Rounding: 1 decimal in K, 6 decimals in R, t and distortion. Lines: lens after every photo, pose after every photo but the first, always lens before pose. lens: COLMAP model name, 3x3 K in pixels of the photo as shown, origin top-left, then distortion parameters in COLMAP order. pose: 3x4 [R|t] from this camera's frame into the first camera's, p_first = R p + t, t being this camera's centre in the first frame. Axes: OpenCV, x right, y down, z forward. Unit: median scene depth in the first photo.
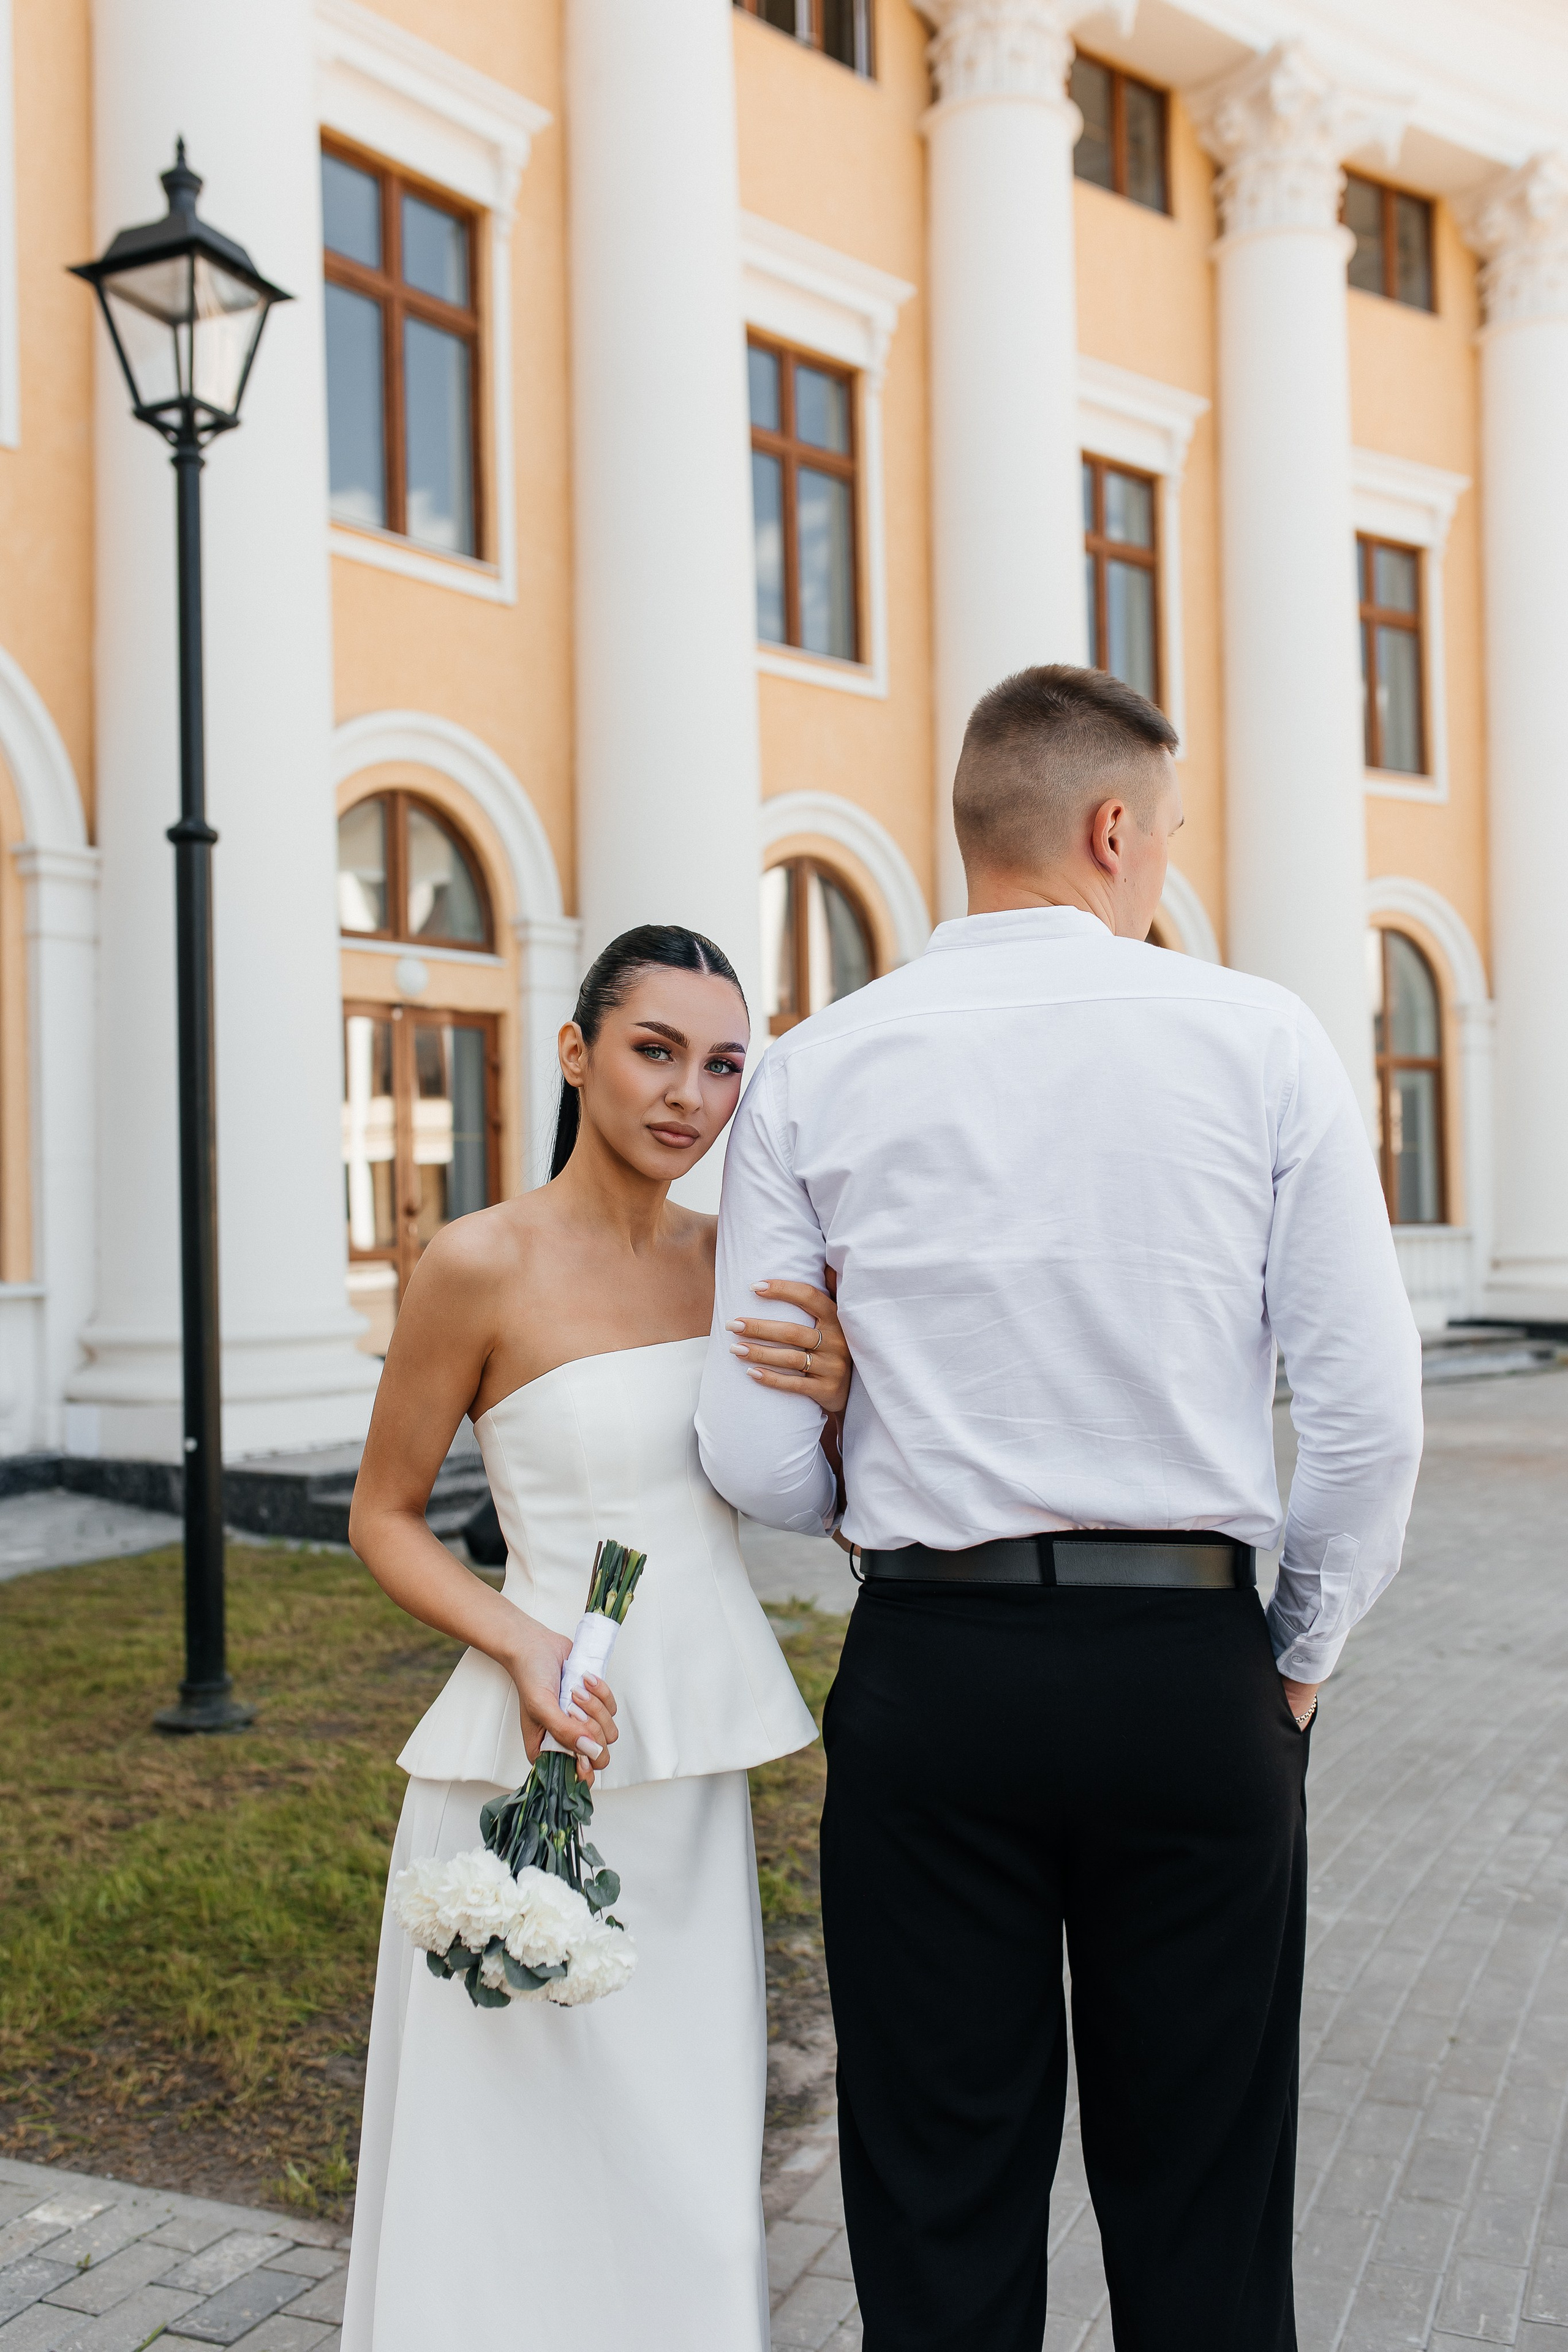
lens RADIAL K [[2240.4, 0, 784.0], [0, 2240.4, 1176.0], [0, 0, 1]] dist [0.000854, 0.001668]
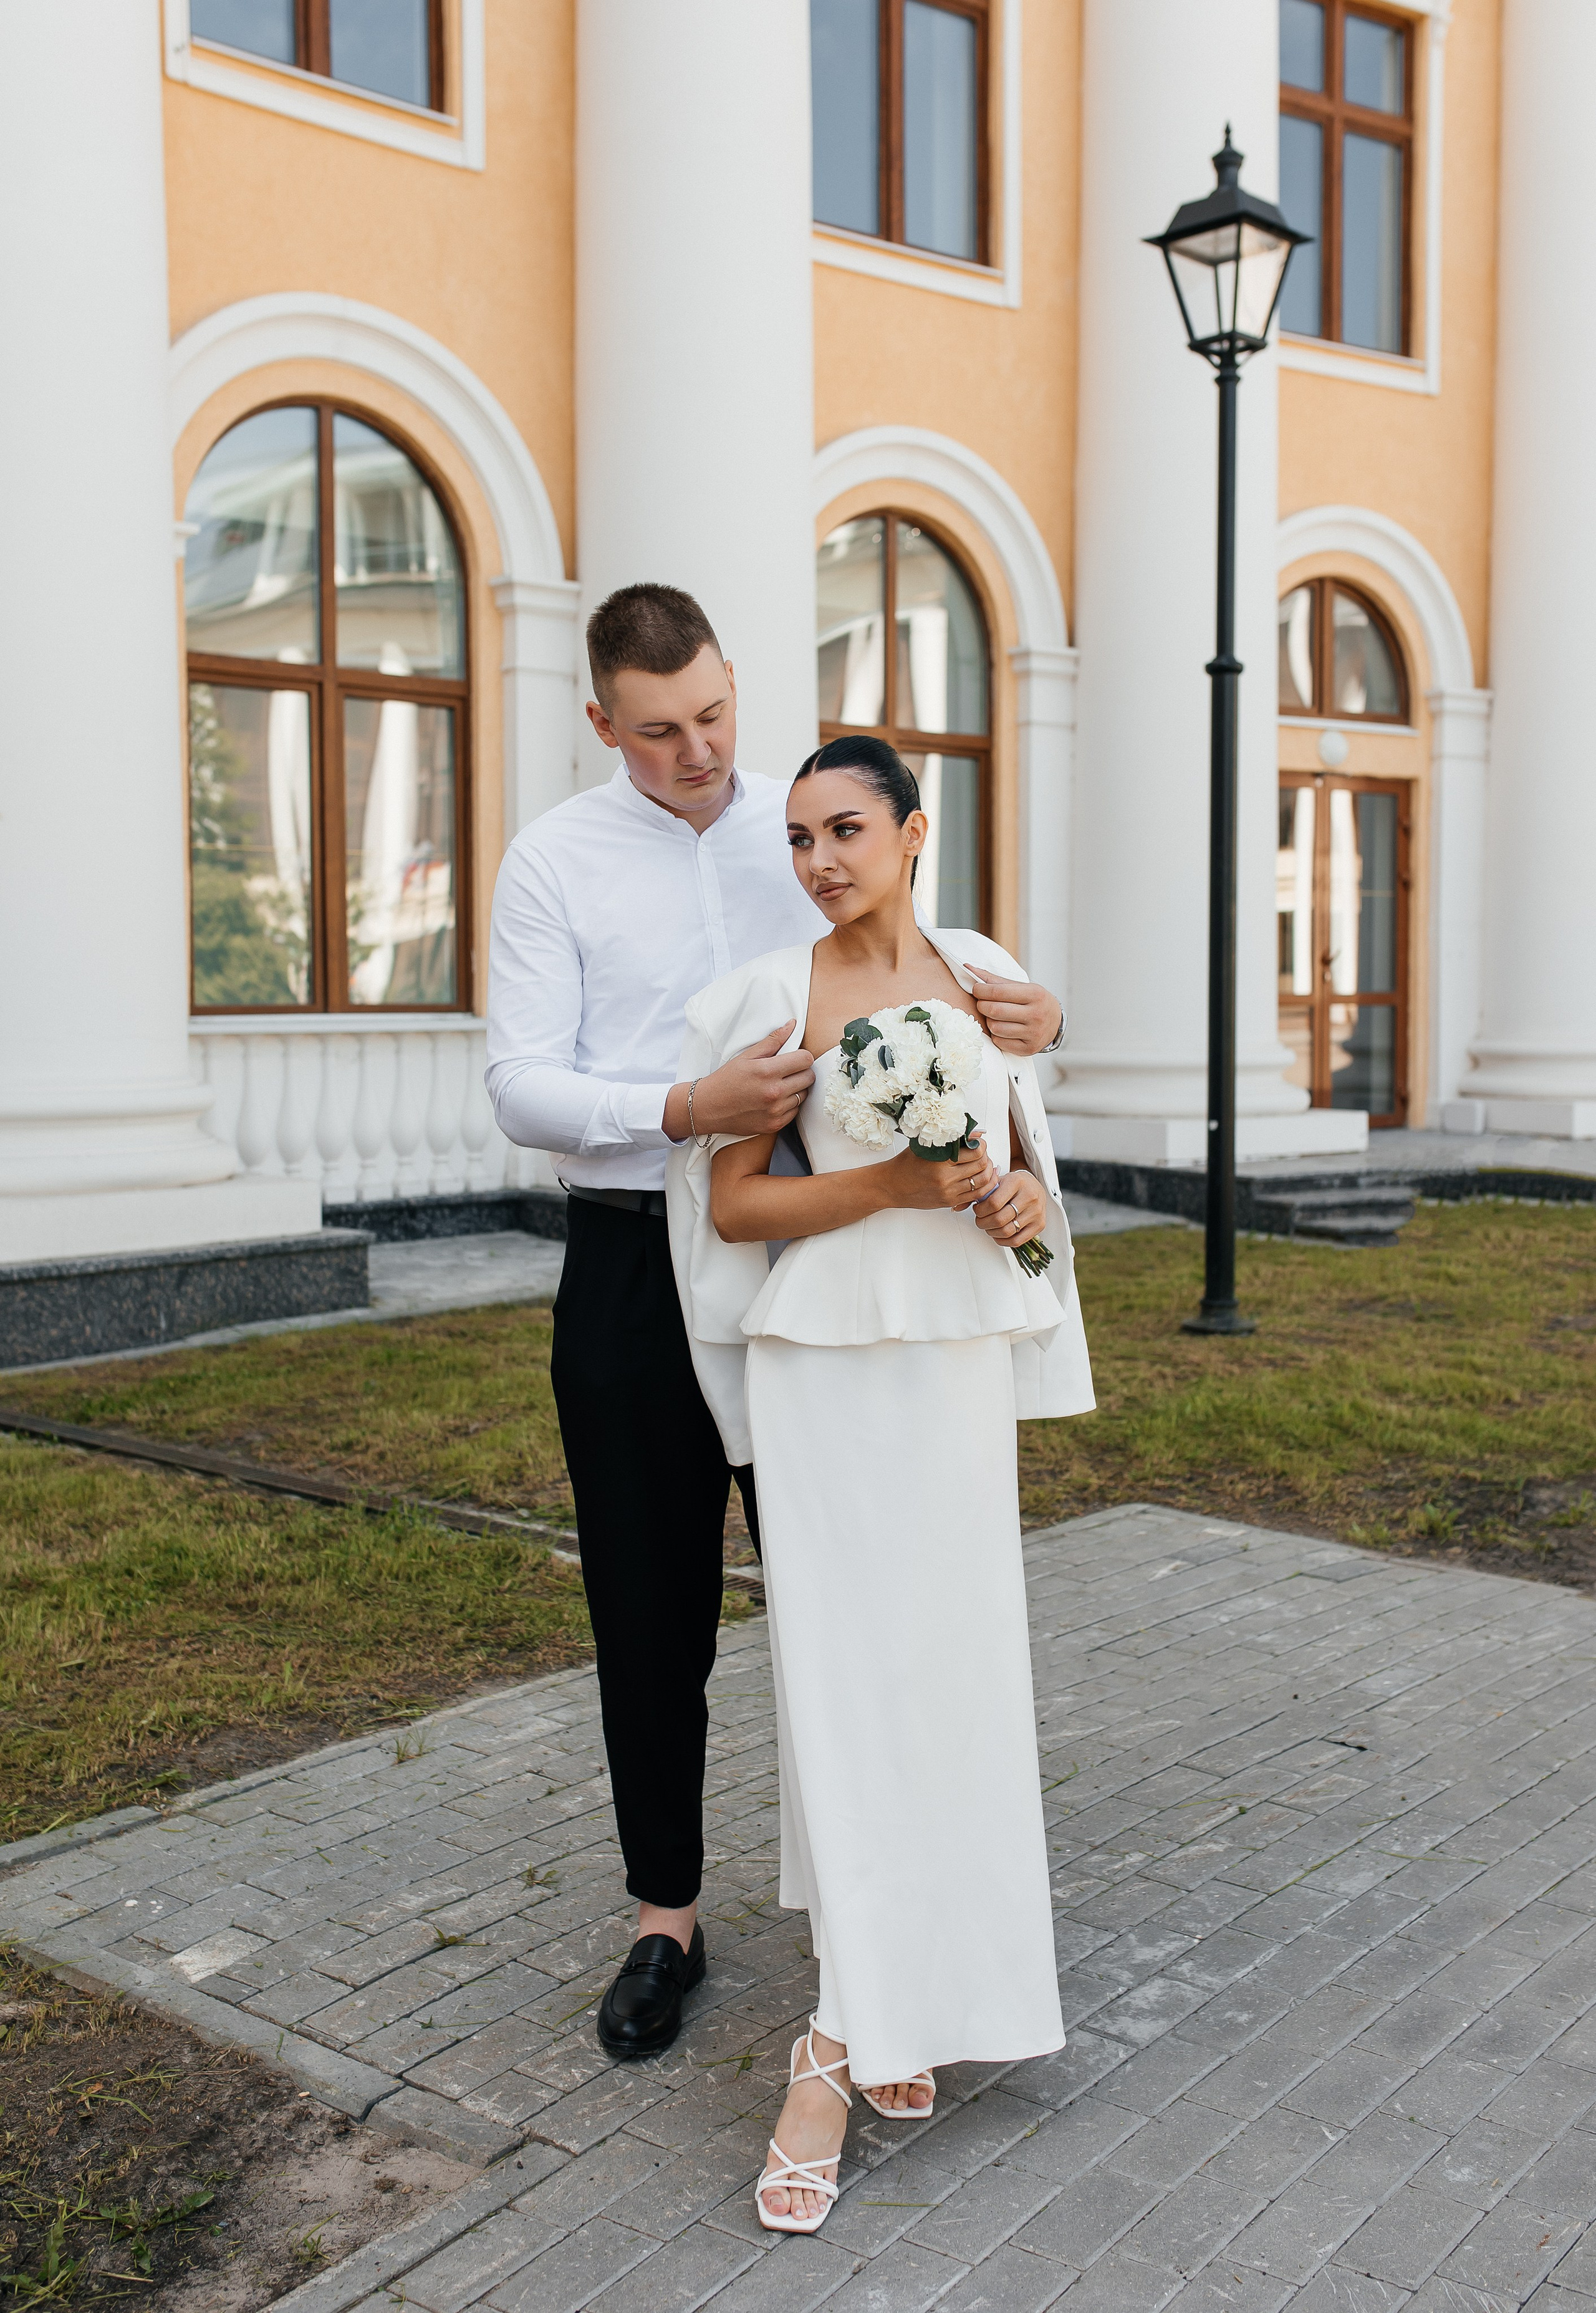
lens RADIAL K [[2381.6, 0, 788.9], [0, 2381.6, 1117.2], [0, 0, 1]] dist [0.006015, 0.010689]
pose [[0.937371, 0.037483, -0.346310, -0.006825], [-0.010206, 0.996722, 0.080256, 0.002205], [0.348184, -0.071695, 0.934681, -0.398331]]
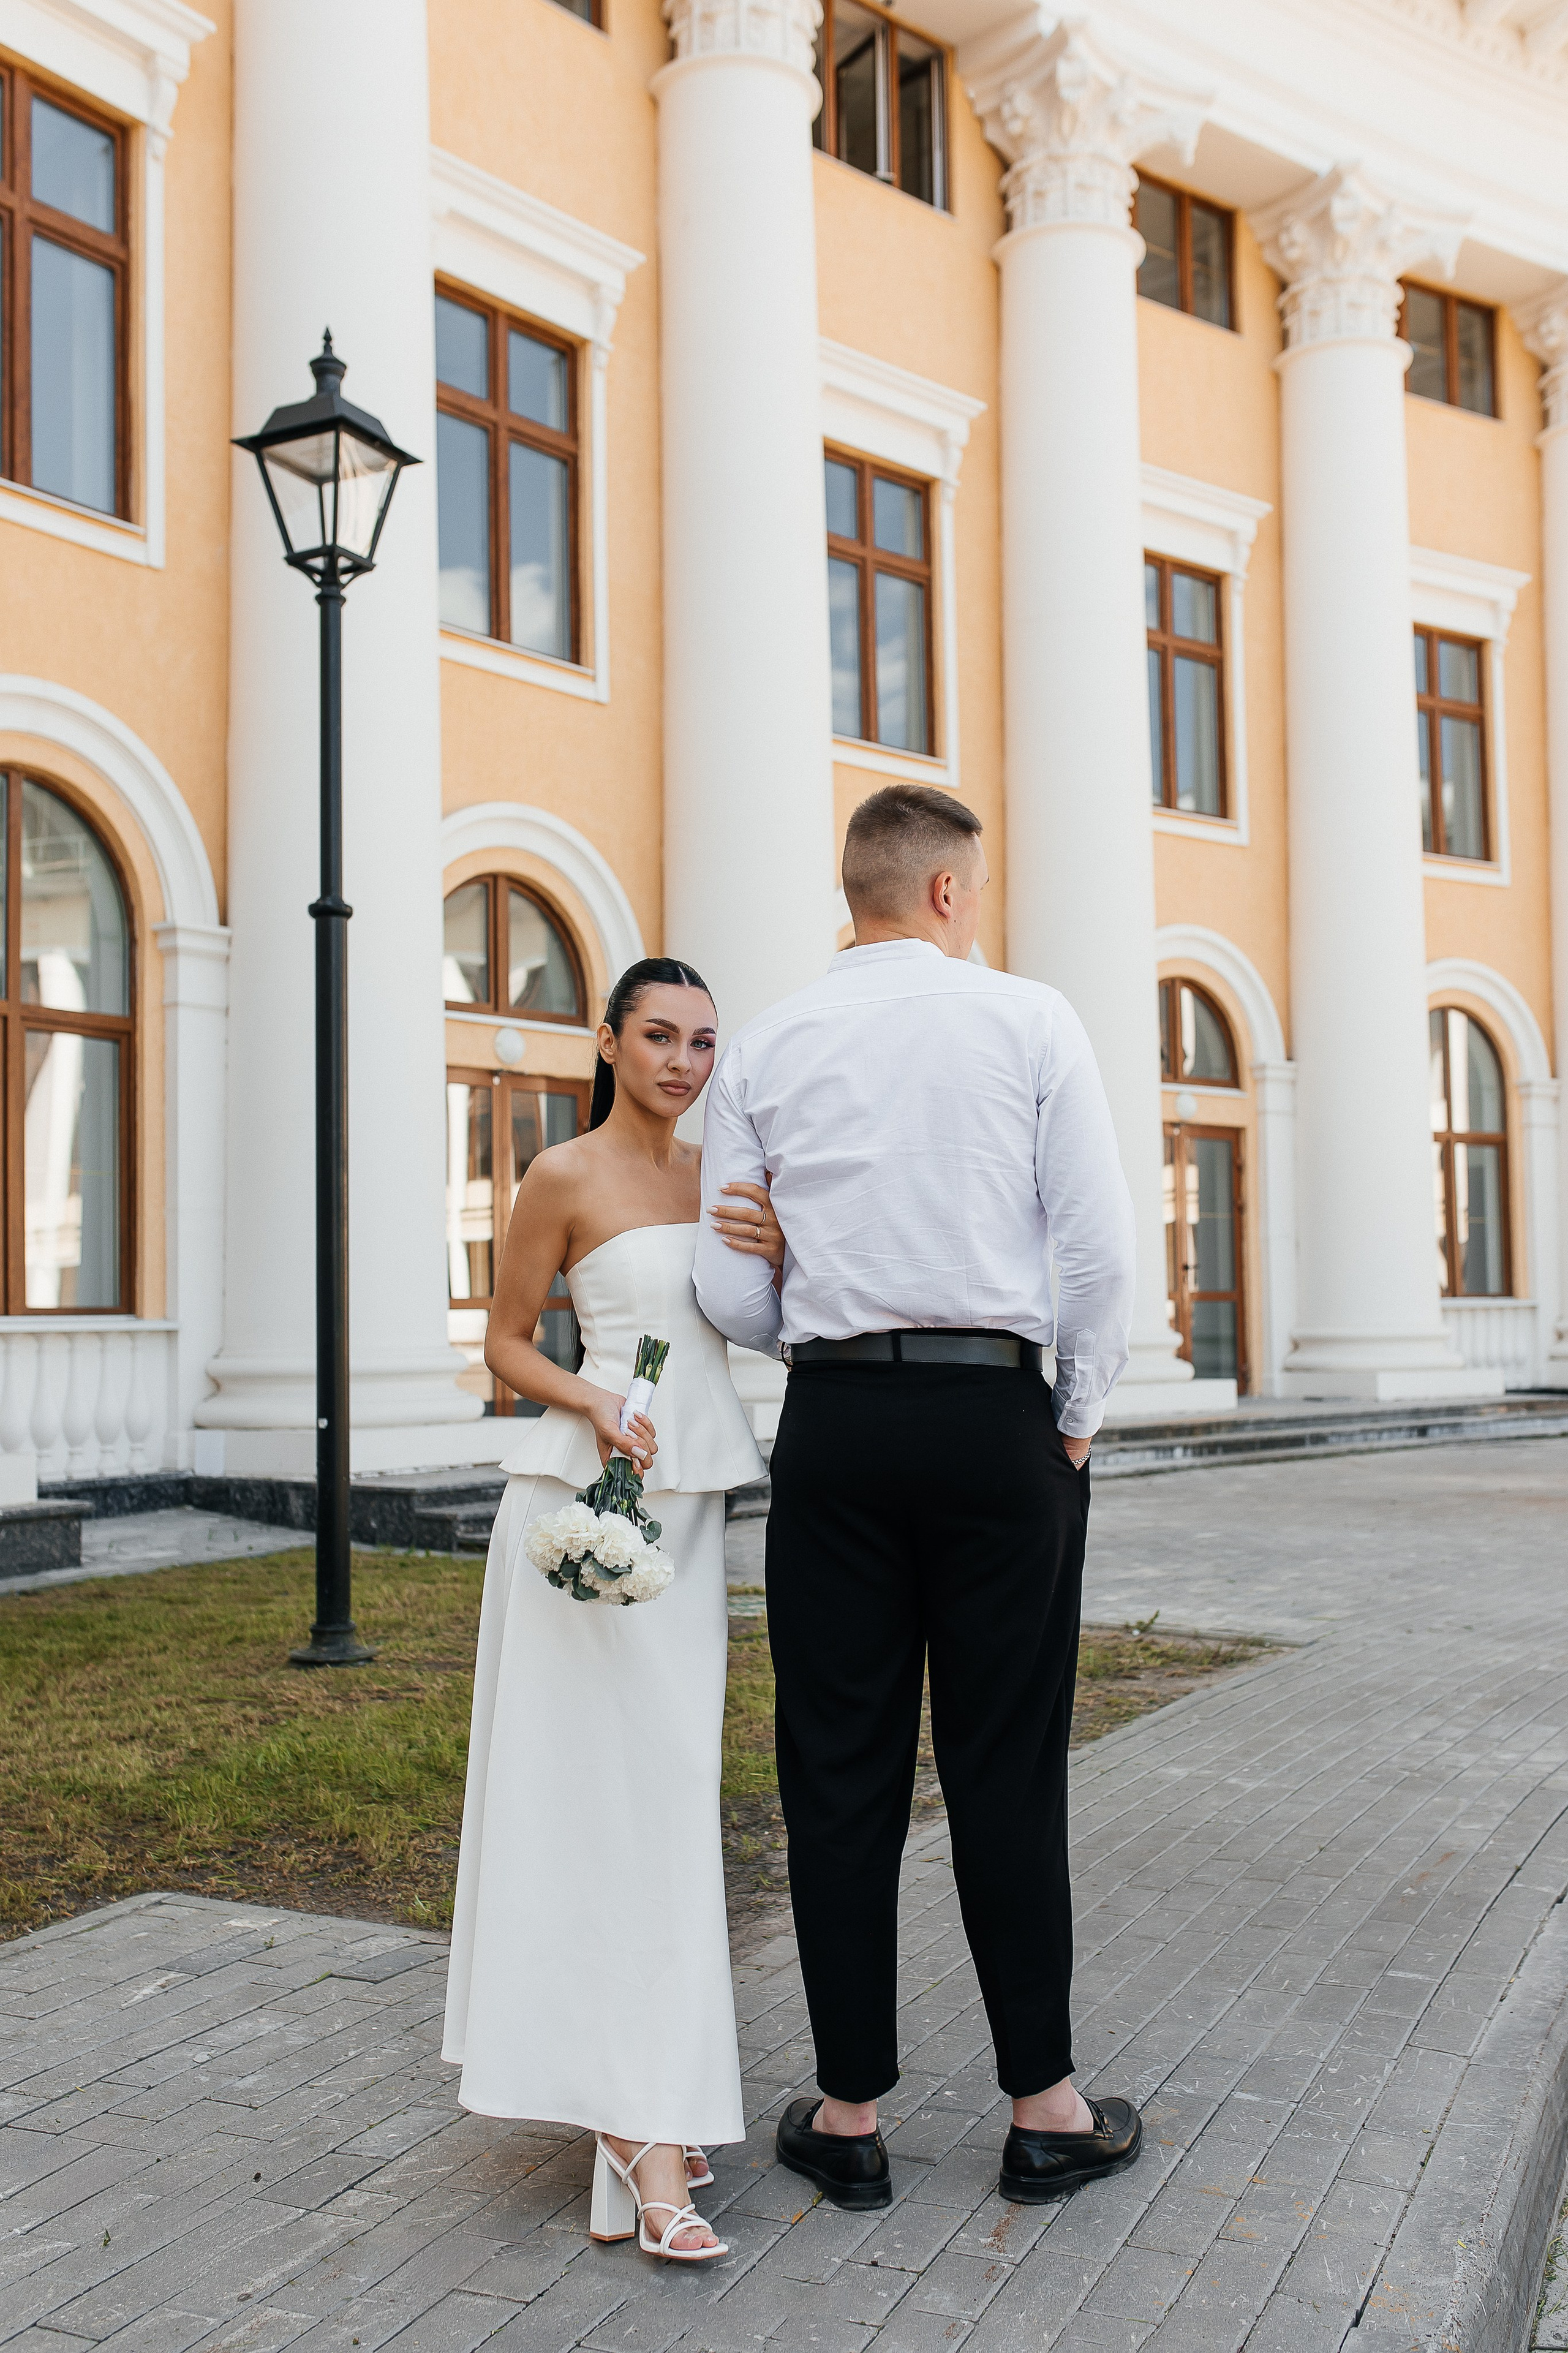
lens RADIAL K [[2299.8, 0, 797.1], [0, 2299.8, 1201.1], [0, 0, 1]] dist [0.004304, -0.001798]
pose [[0.999236, 0.004942, -0.038773, 0.029424], [-0.006093, 0.999543, -0.029607, 0.034089], [0.038609, 0.029820, 0.998809, -0.191811]]
